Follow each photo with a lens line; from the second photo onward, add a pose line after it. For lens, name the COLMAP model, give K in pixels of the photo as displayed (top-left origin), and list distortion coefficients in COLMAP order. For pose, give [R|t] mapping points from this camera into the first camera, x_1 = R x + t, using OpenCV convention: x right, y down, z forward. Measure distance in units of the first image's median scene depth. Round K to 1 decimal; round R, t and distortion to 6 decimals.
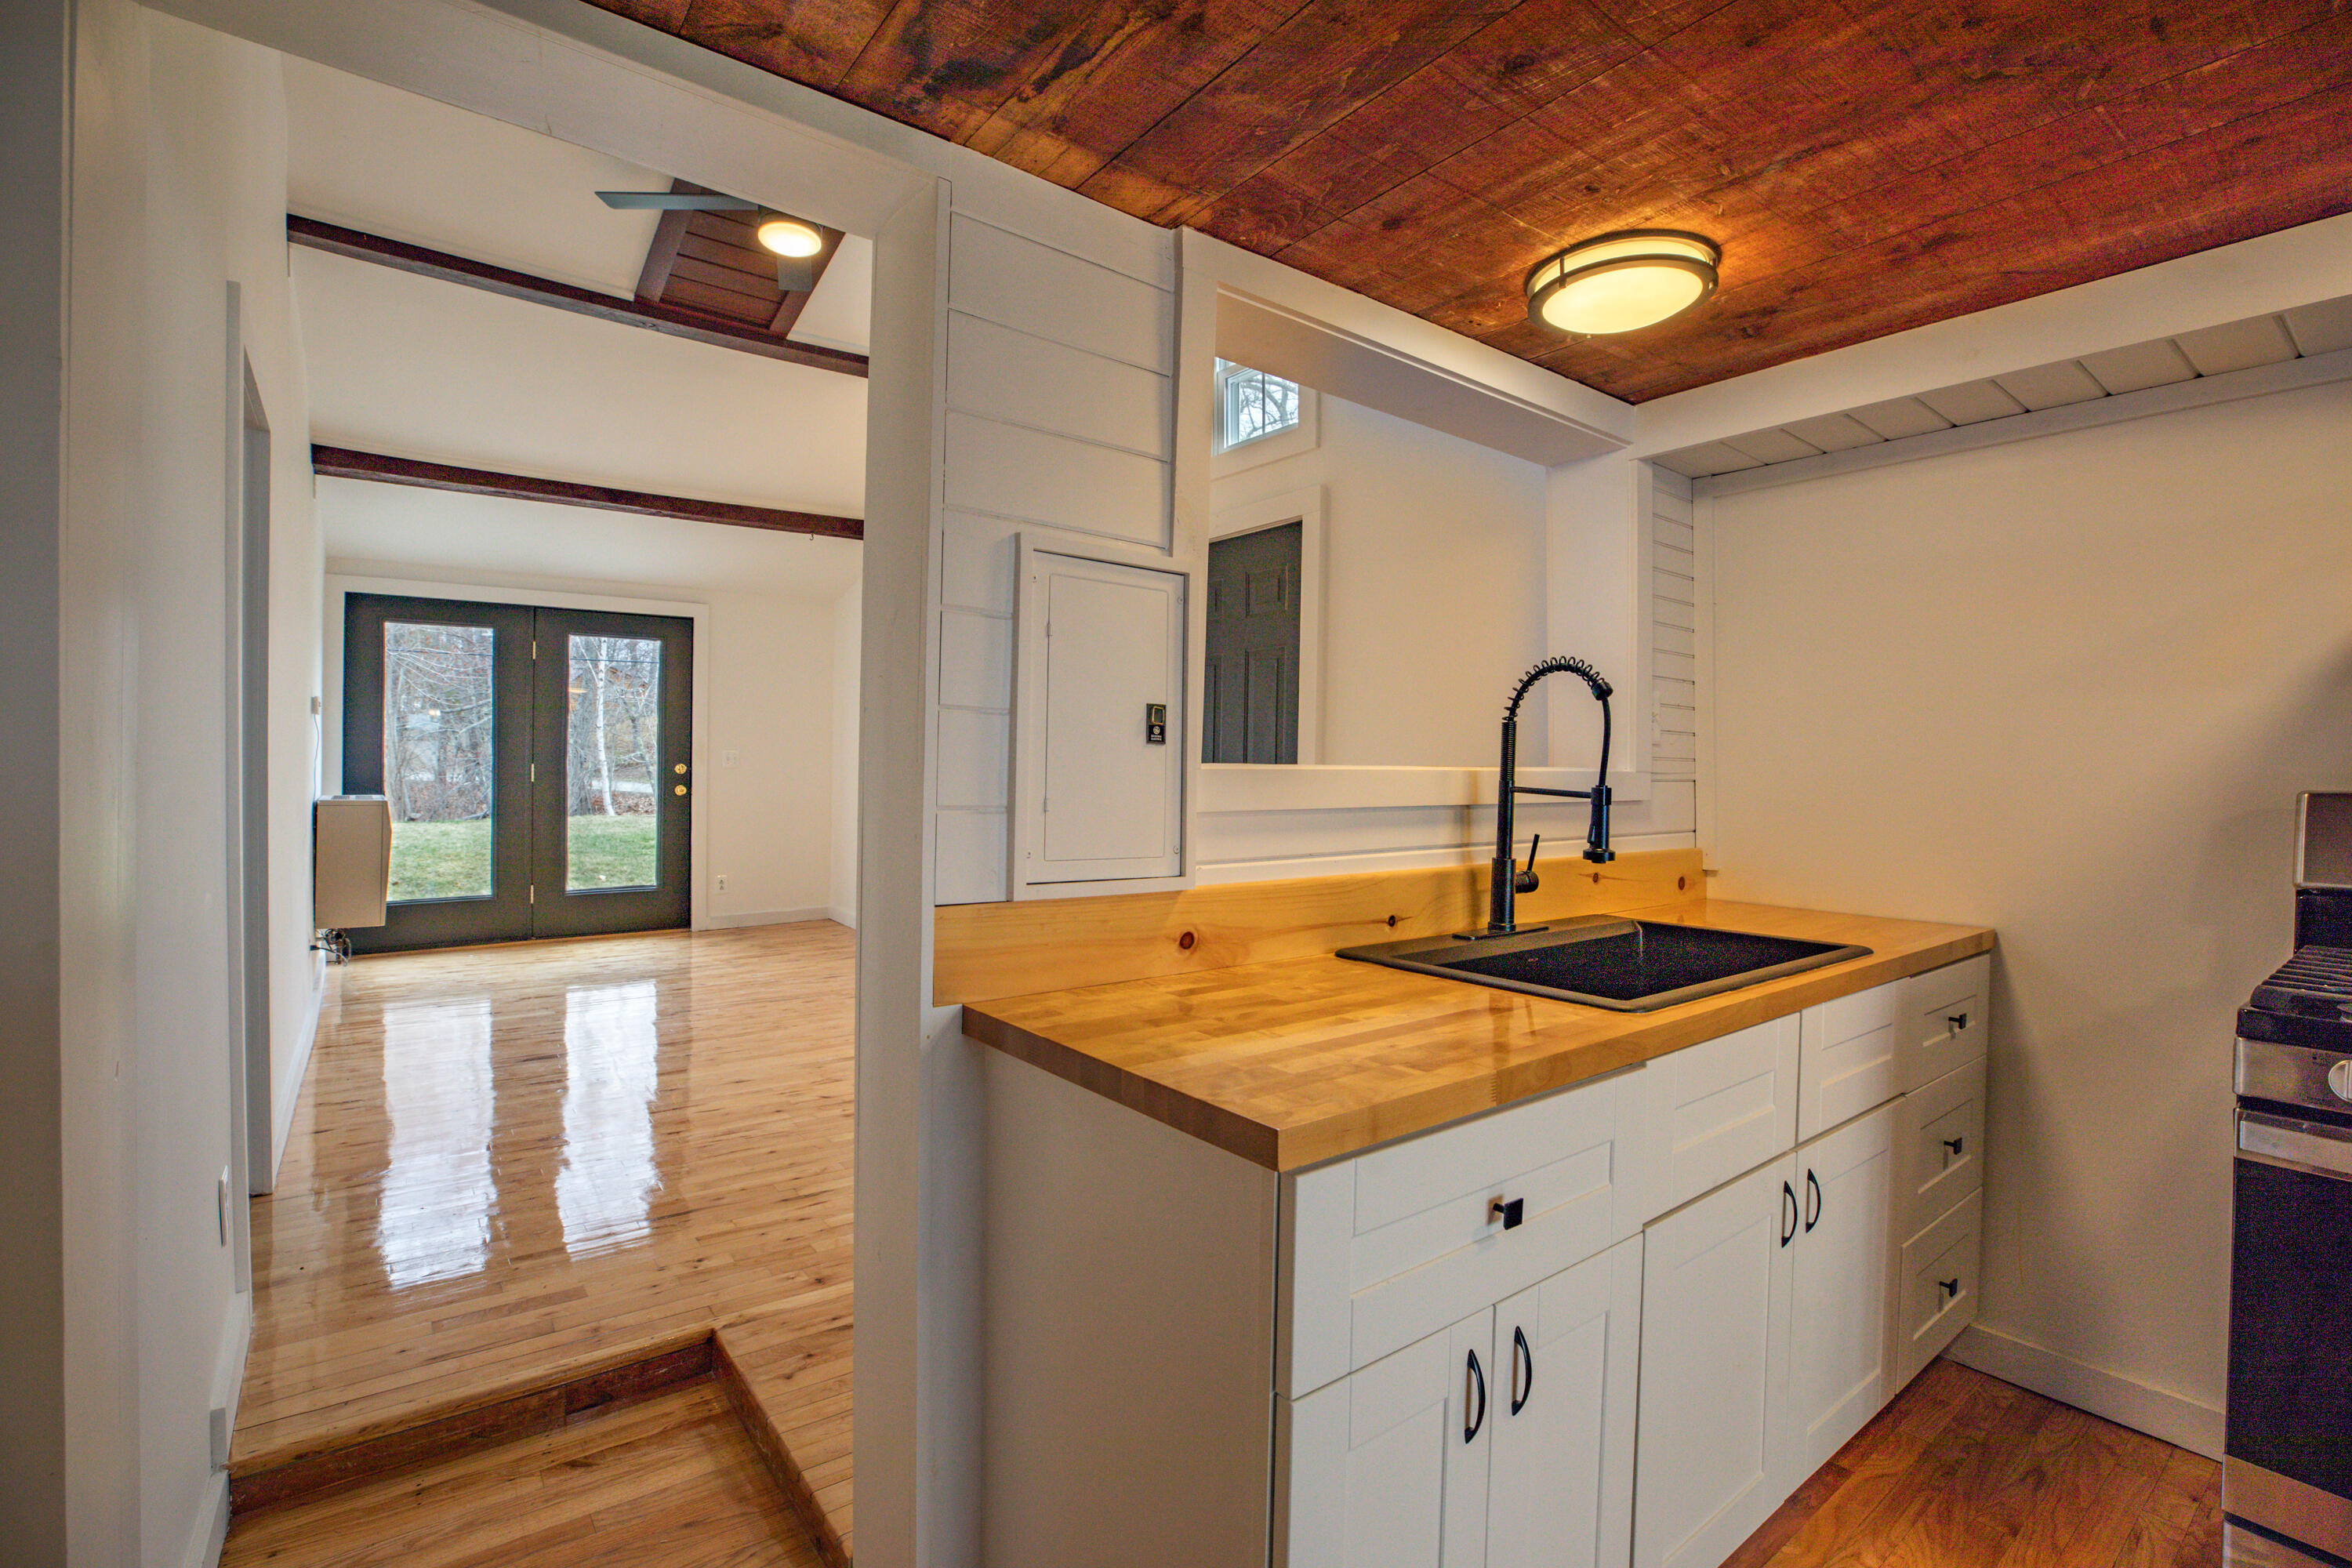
lens RADIAL K [[1073.3, 0, 1167.0], [0, 1073.3, 773.3], [0, 0, 1]] dist [-0.041772, 0.009143]
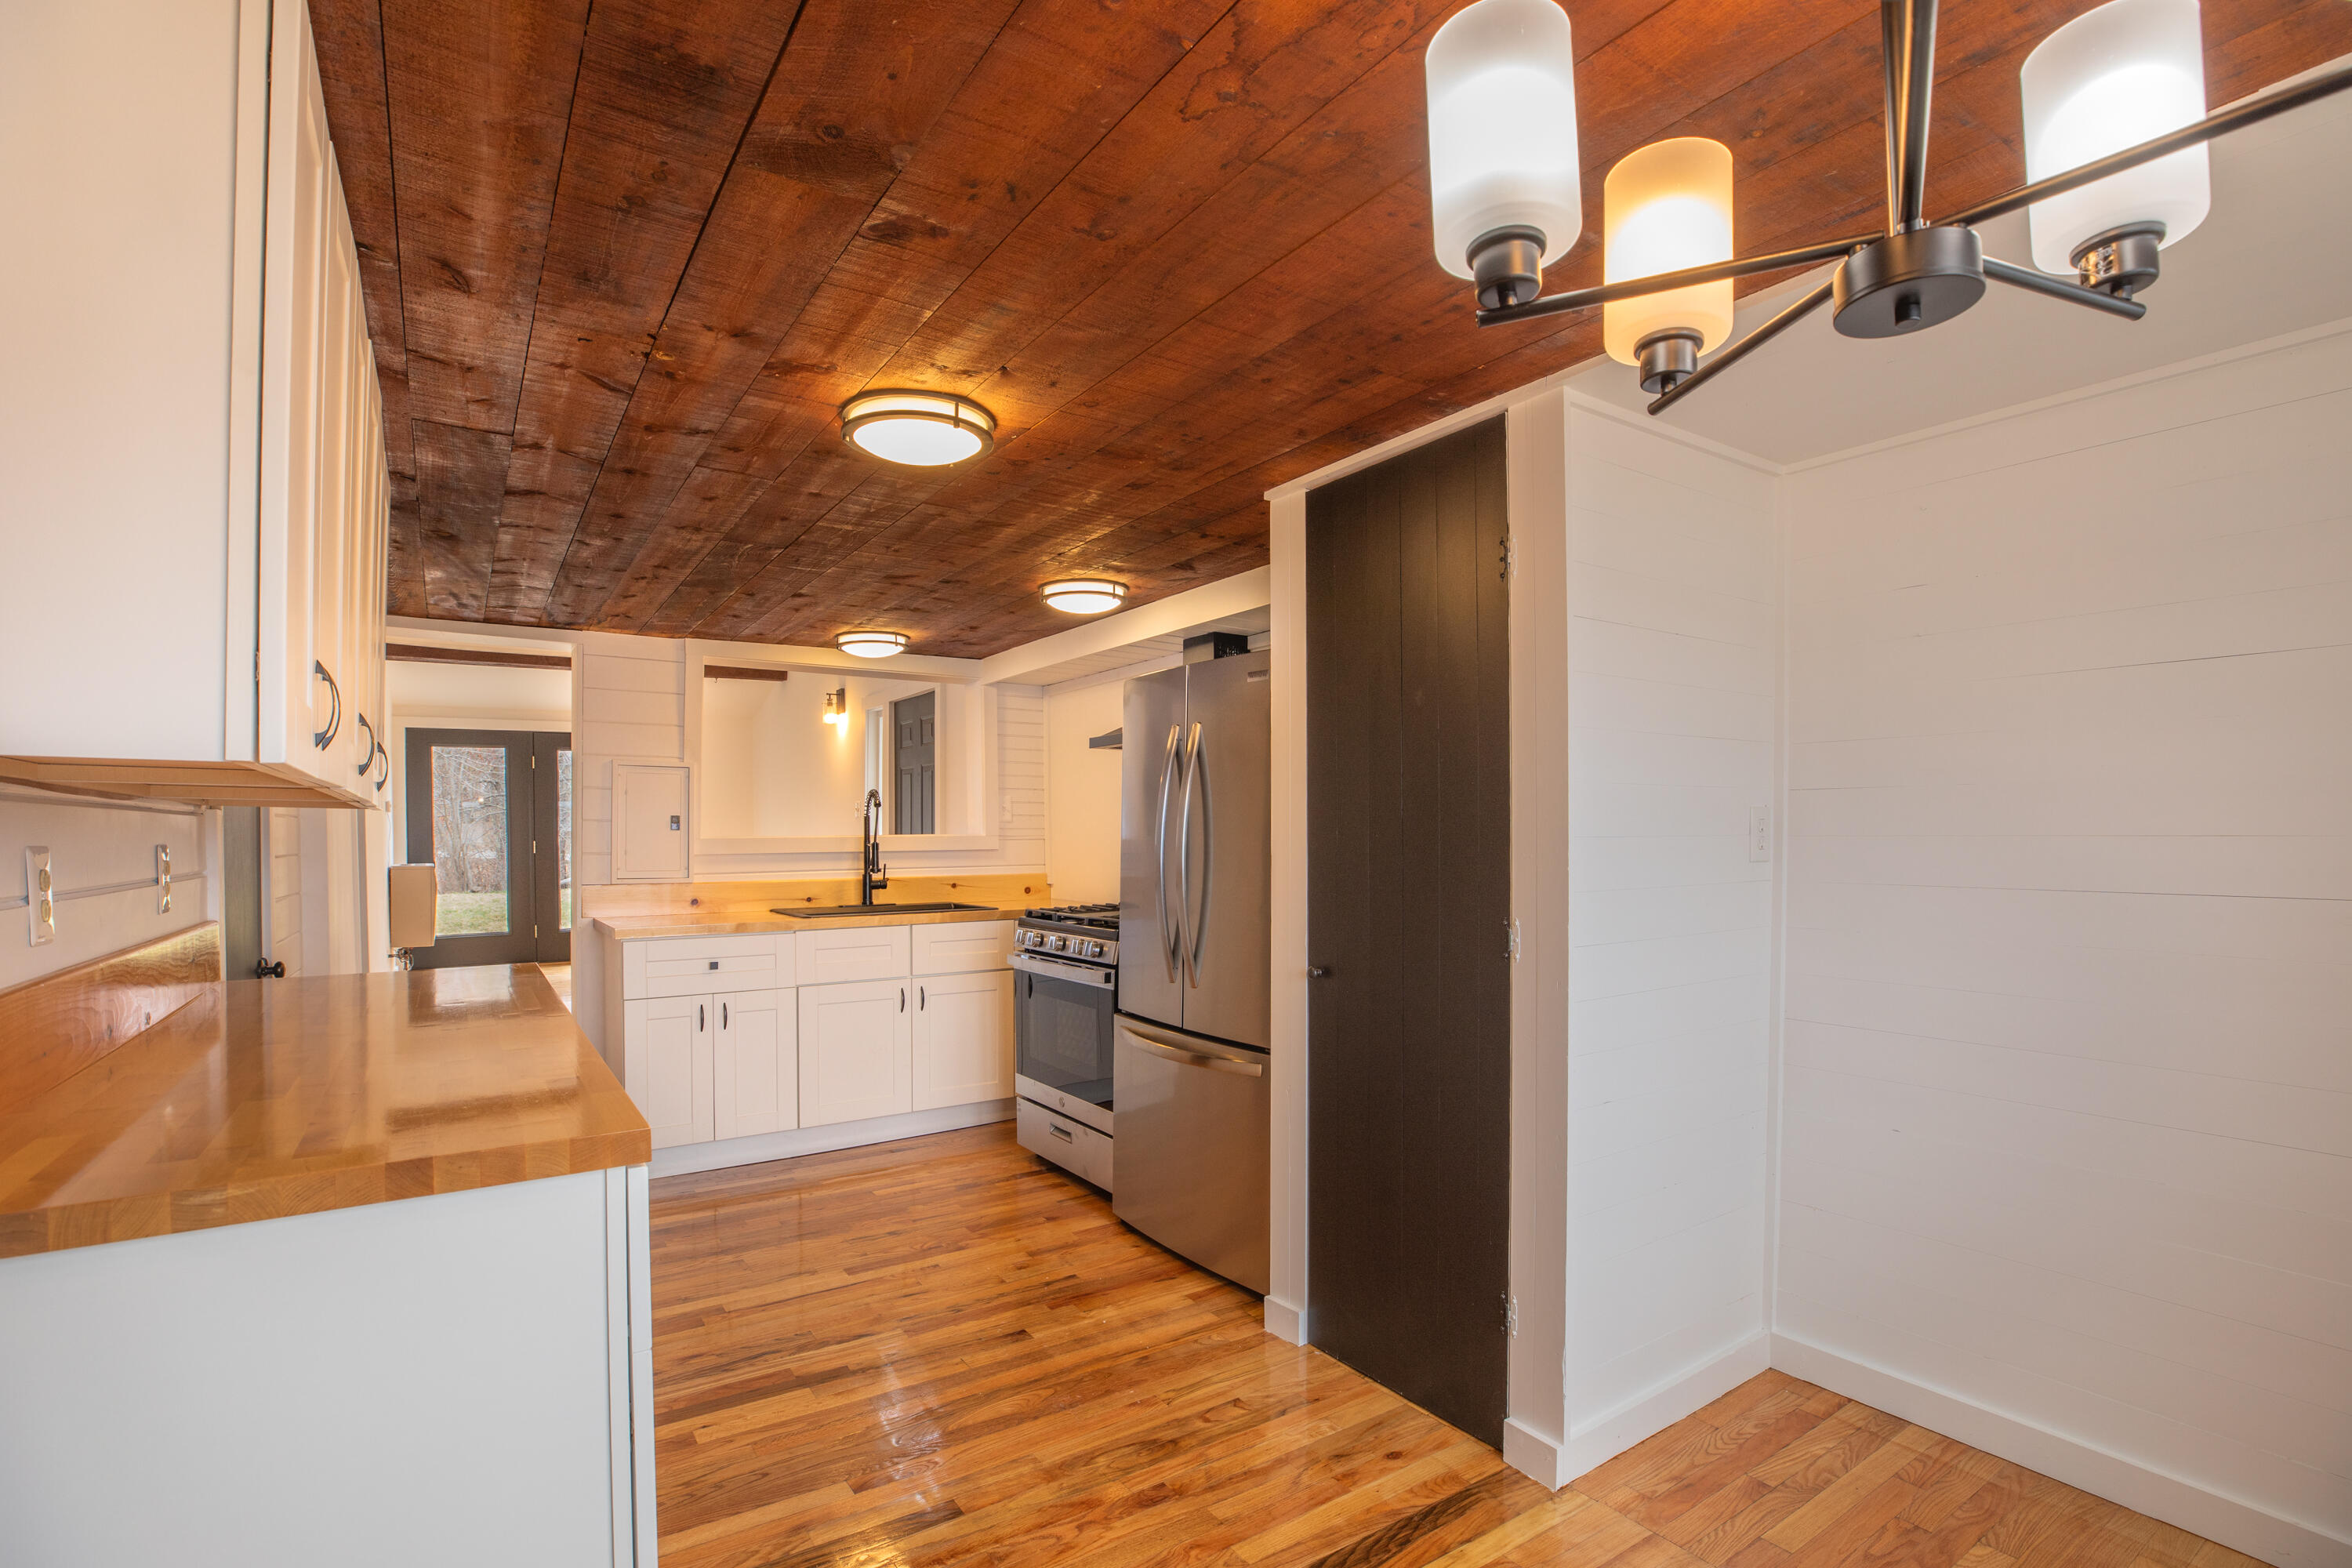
lens RADIAL K [[1073.3, 0, 1167.0], [0, 1073.3, 861.0], [0, 0, 1]] dist [-0.041772, 0.009143]
pose [[0.998740, -0.013541, -0.048313, 1.197697], [0.014377, 0.999752, 0.017010, 0.021832], [0.048071, -0.017683, 0.998687, -1.451257]]
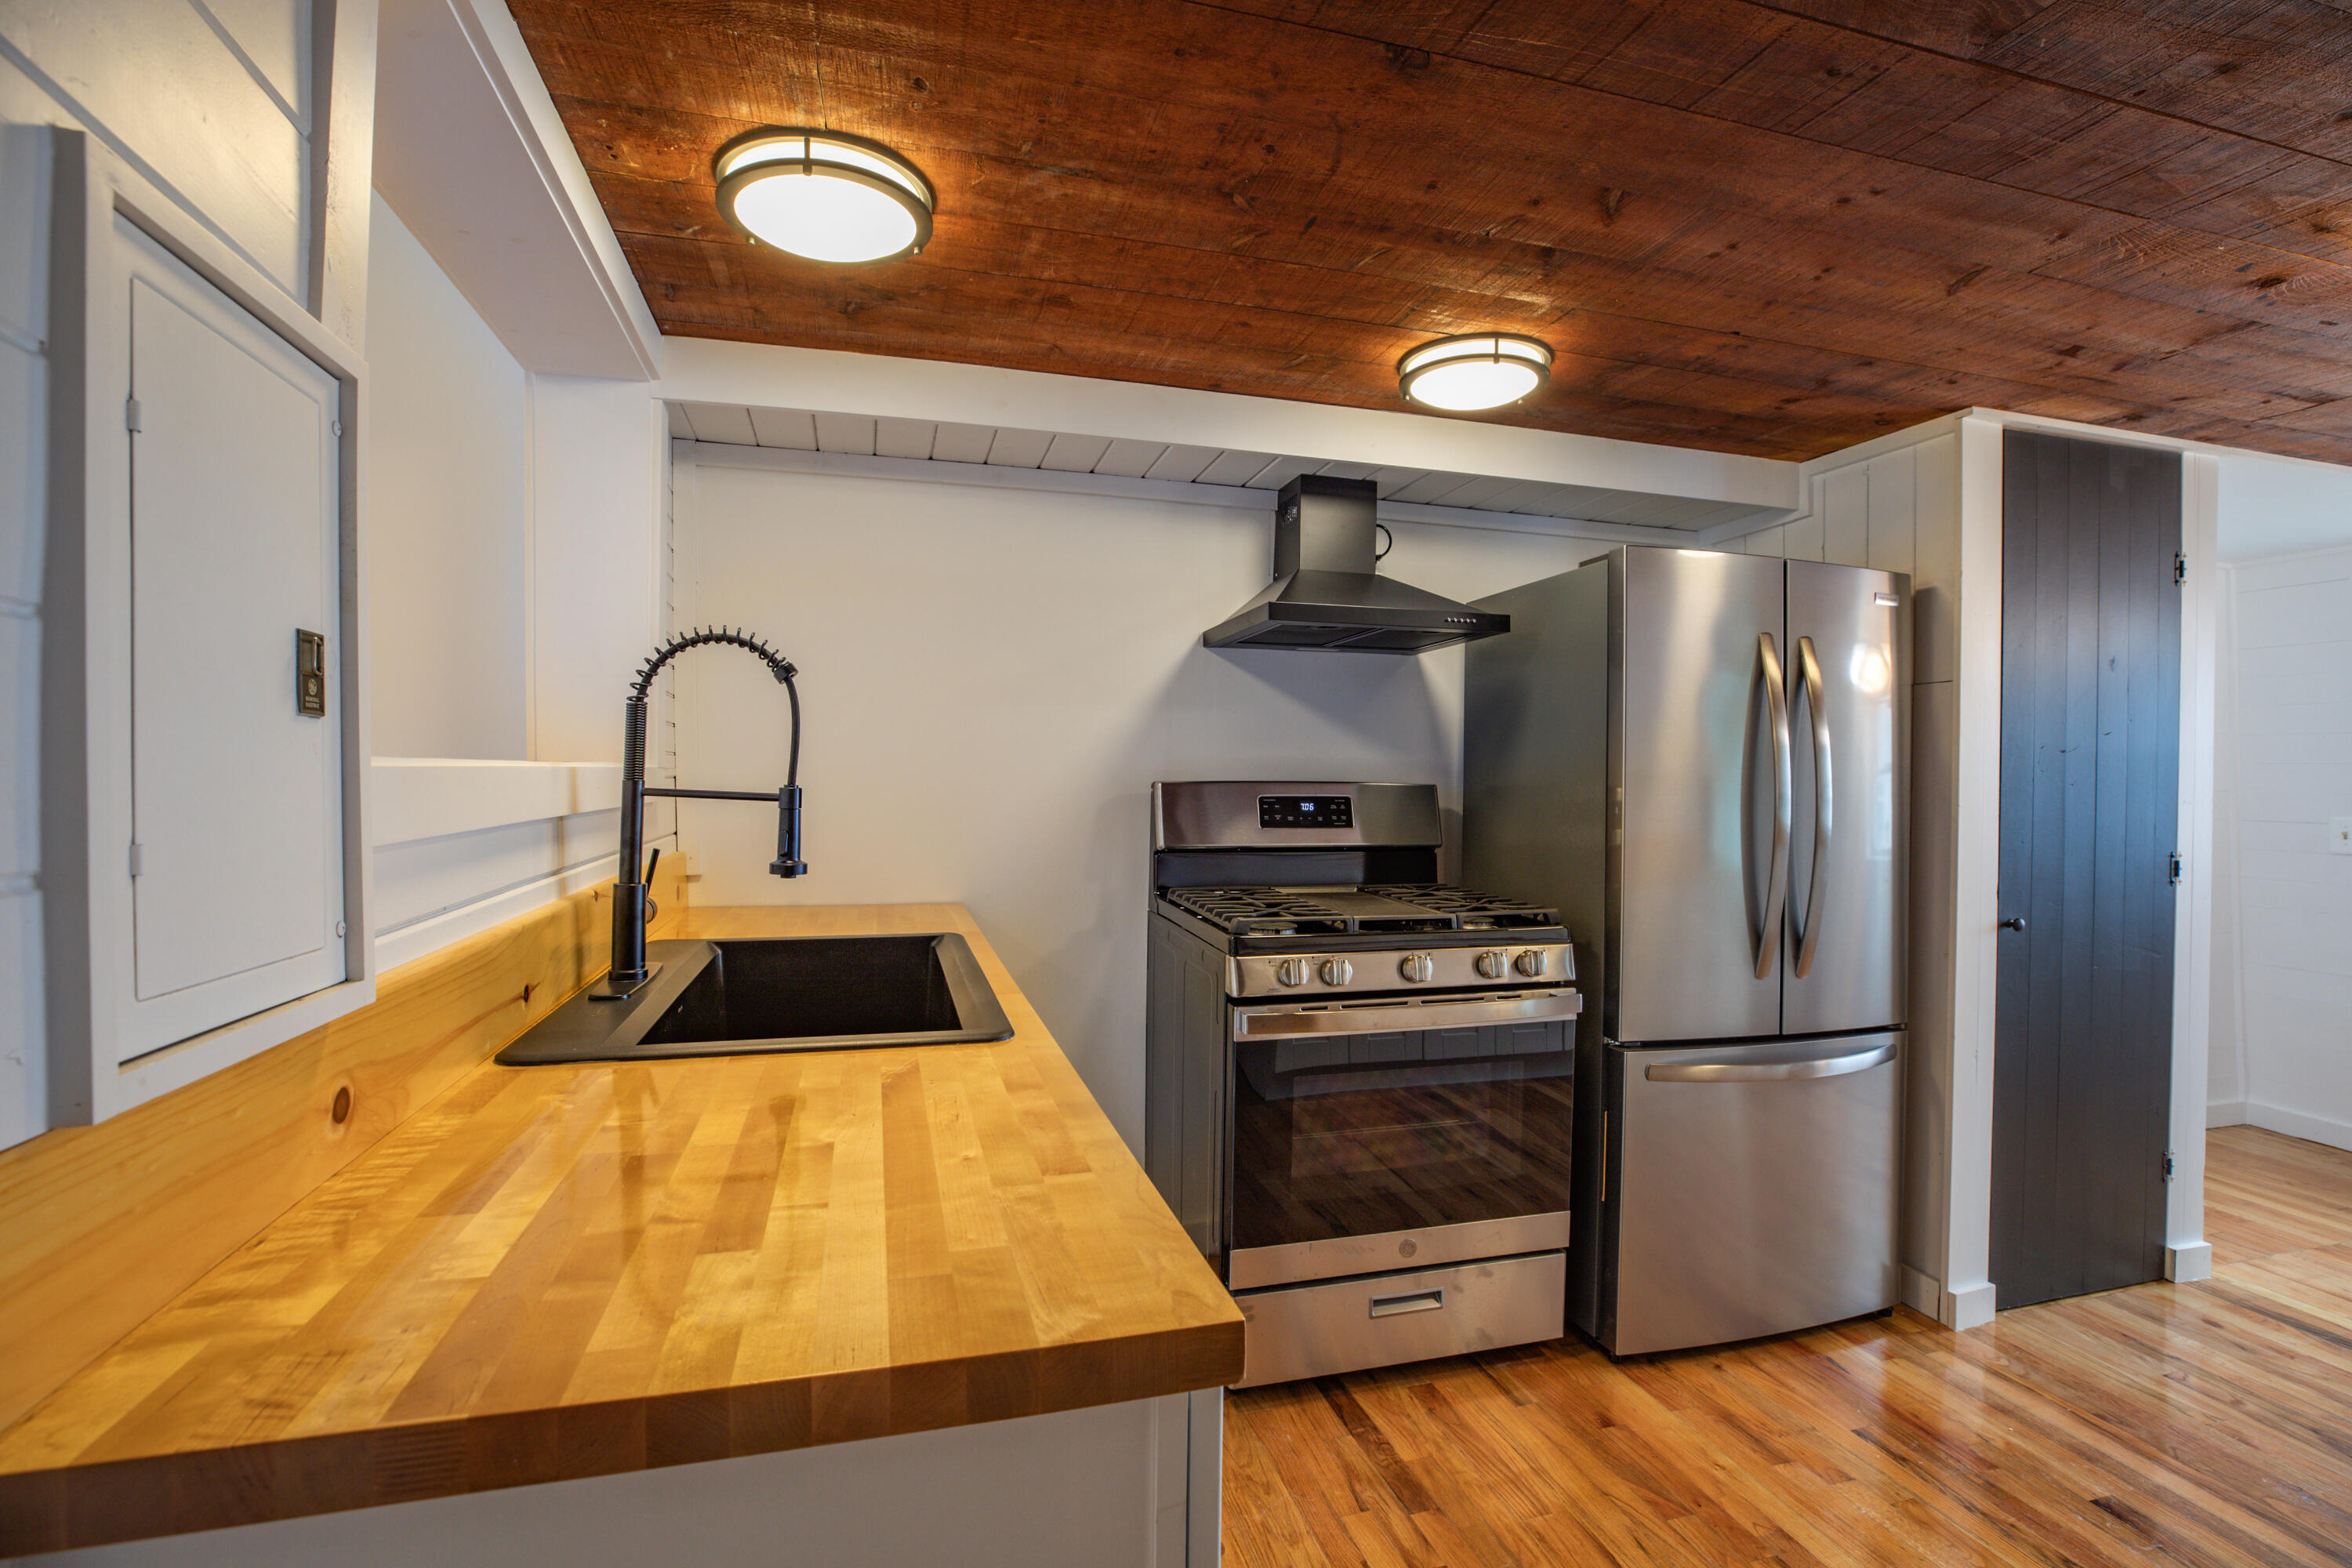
lens RADIAL K [[1073.3, 0, 1175.4], [0, 1073.3, 783.1], [0, 0, 1]] dist [-0.041772, 0.009143]
pose [[0.364812, -0.014810, 0.930963, -0.263828], [-0.001396, 0.999864, 0.016453, -0.004563], [-0.931080, -0.007302, 0.364742, 0.407144]]
